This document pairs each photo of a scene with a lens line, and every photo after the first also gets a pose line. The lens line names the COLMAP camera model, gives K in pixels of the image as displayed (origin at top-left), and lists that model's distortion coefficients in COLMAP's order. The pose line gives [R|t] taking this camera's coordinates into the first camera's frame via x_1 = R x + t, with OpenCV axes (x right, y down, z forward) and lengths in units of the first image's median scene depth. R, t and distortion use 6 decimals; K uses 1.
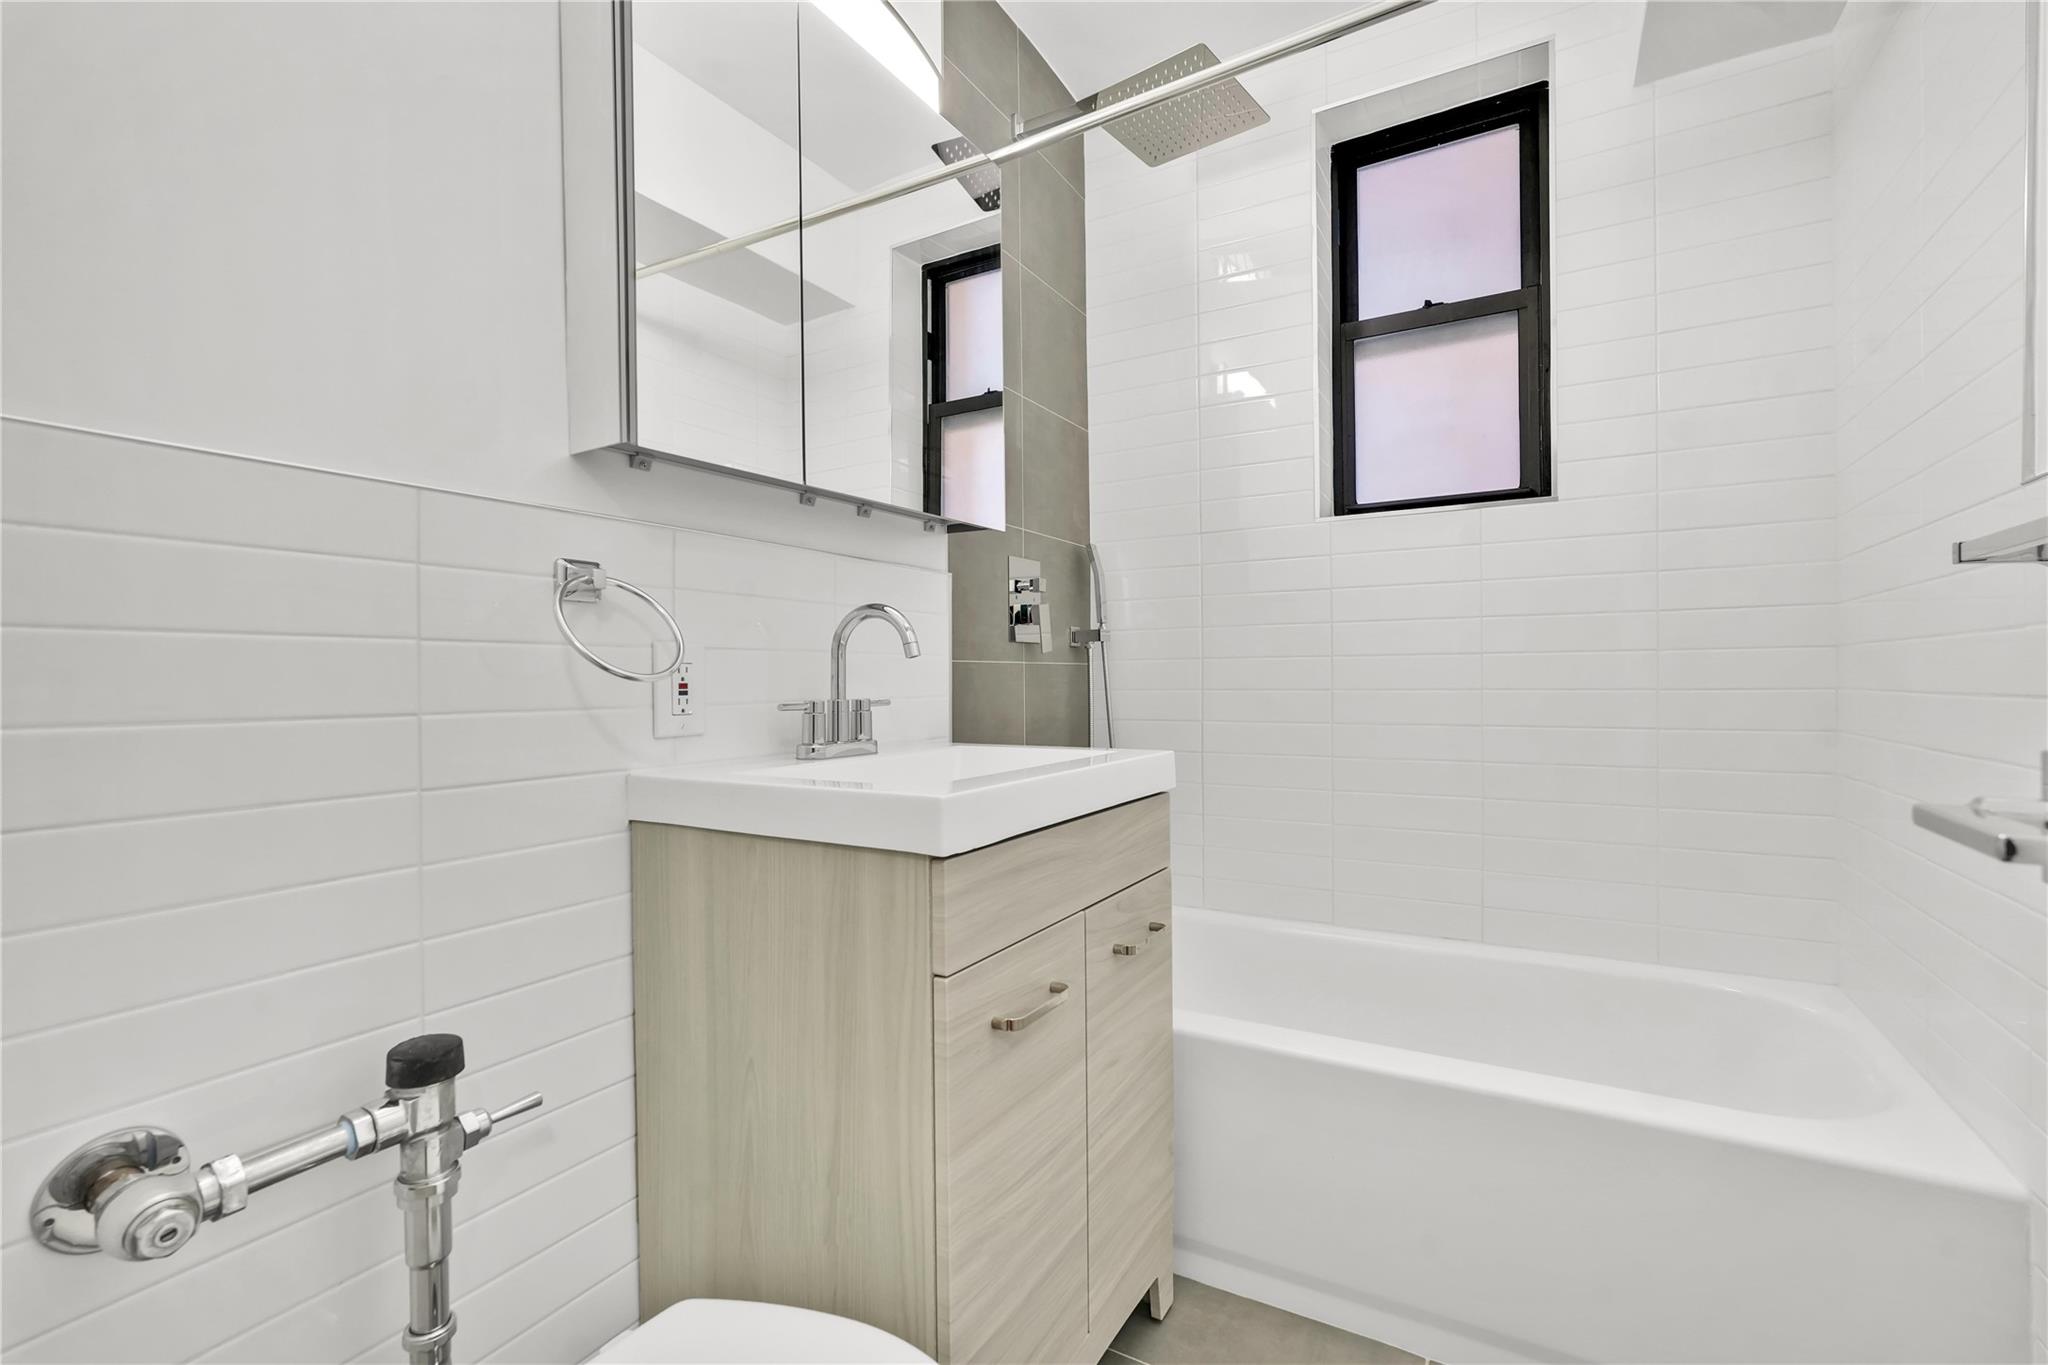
lens RADIAL K [[898.3, 0, 1036.7], [0, 898.3, 683.4], [0, 0, 1]] dist [-0.015890, 0.005897]
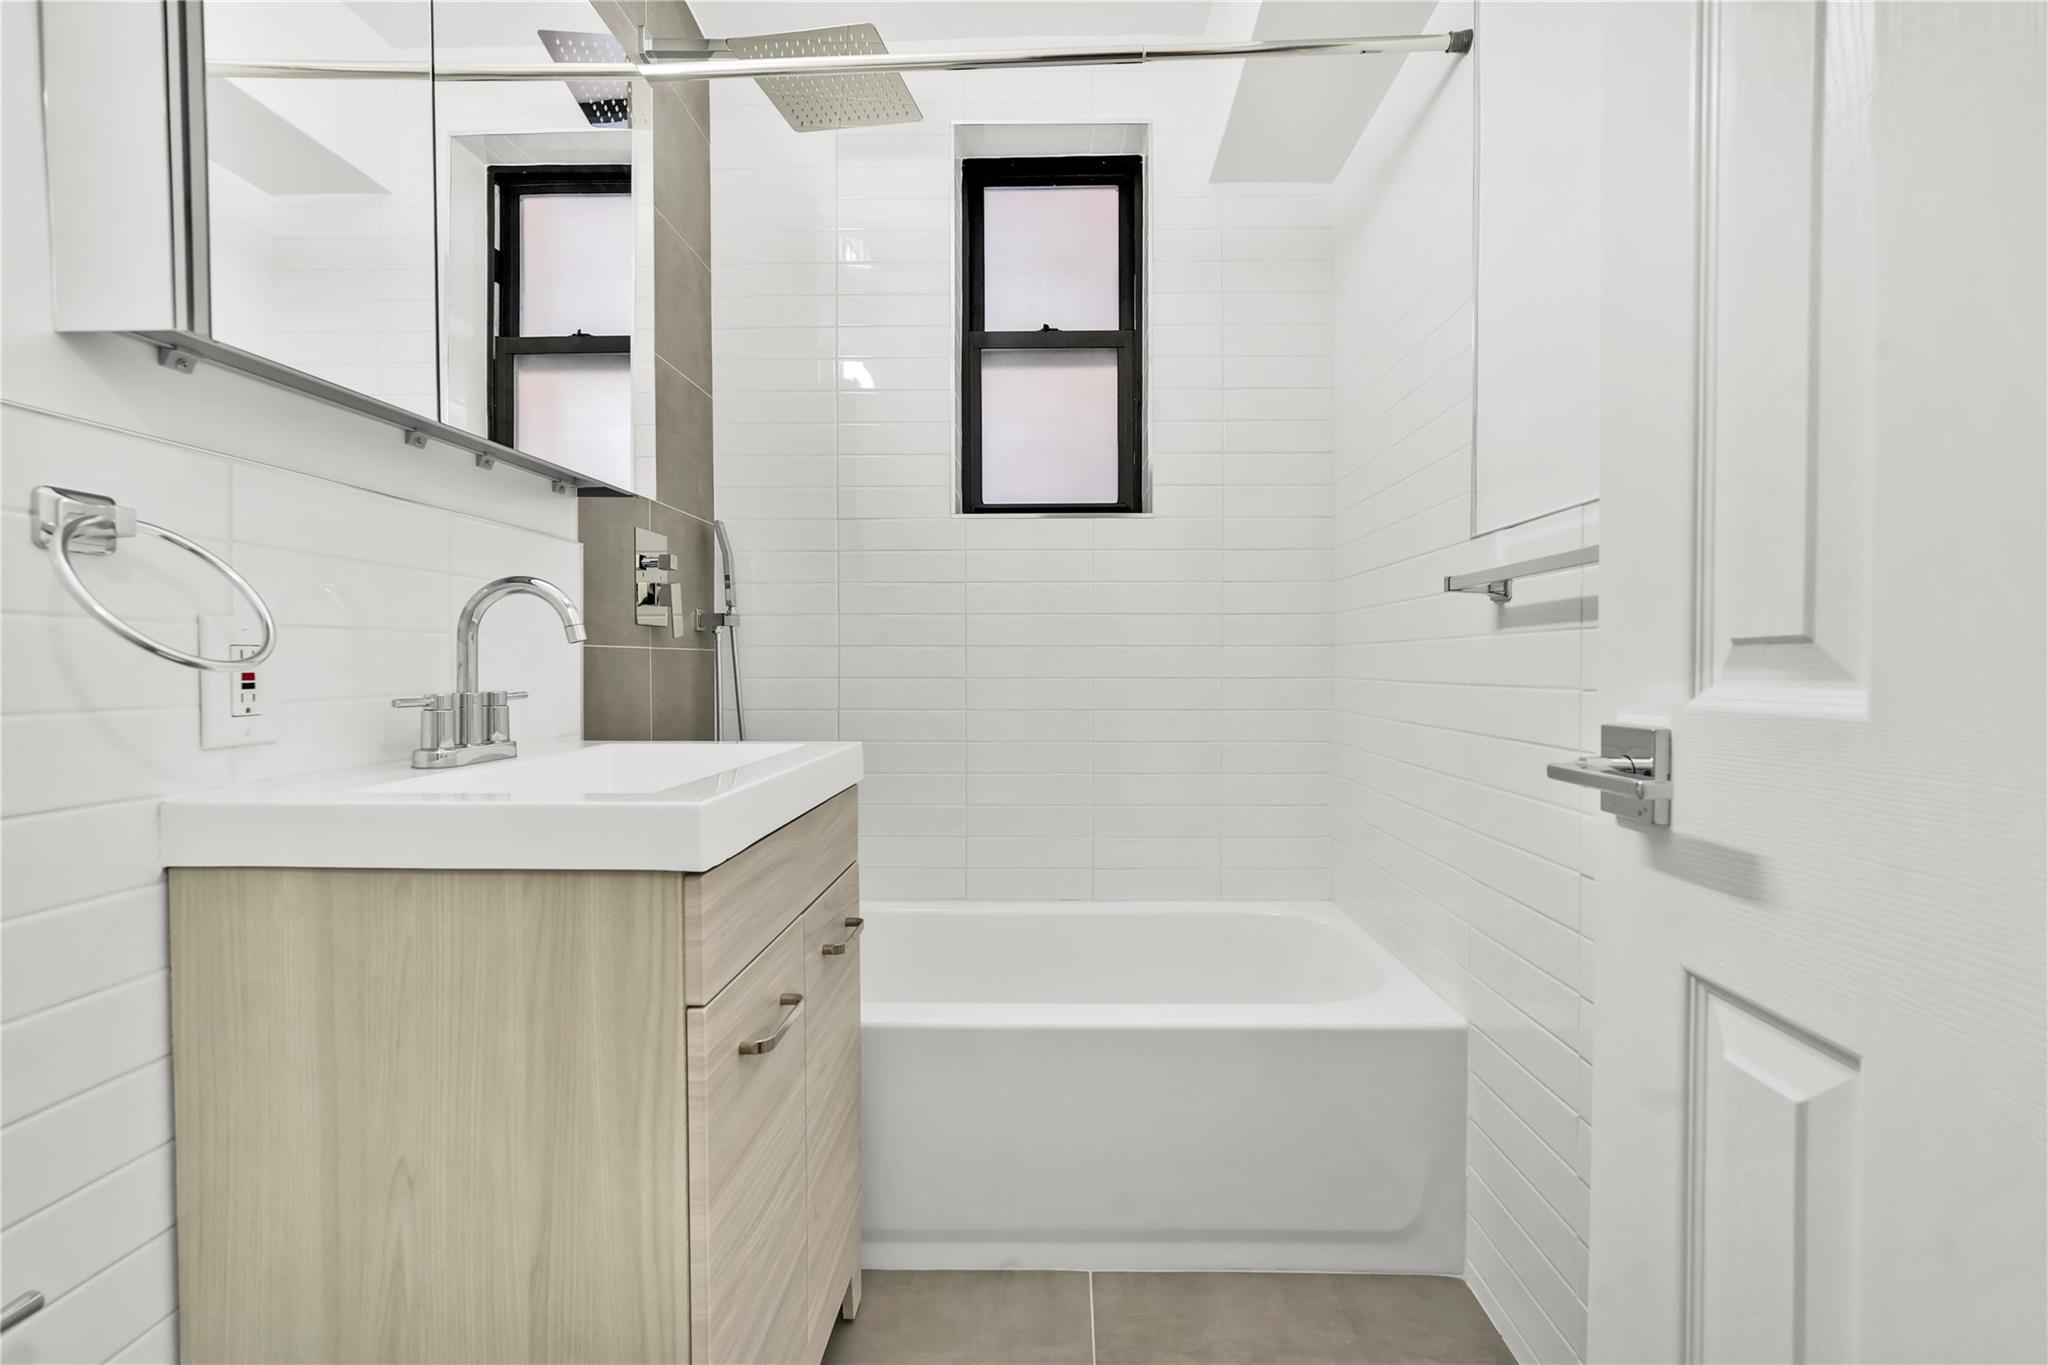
lens RADIAL K [[898.3, 0, 1055.1], [0, 898.3, 678.7], [0, 0, 1]] dist [-0.015890, 0.005897]
pose [[0.873672, -0.000778, 0.486515, -0.137052], [-0.004333, 0.999947, 0.009379, -0.003897], [-0.486496, -0.010302, 0.873622, 0.036708]]
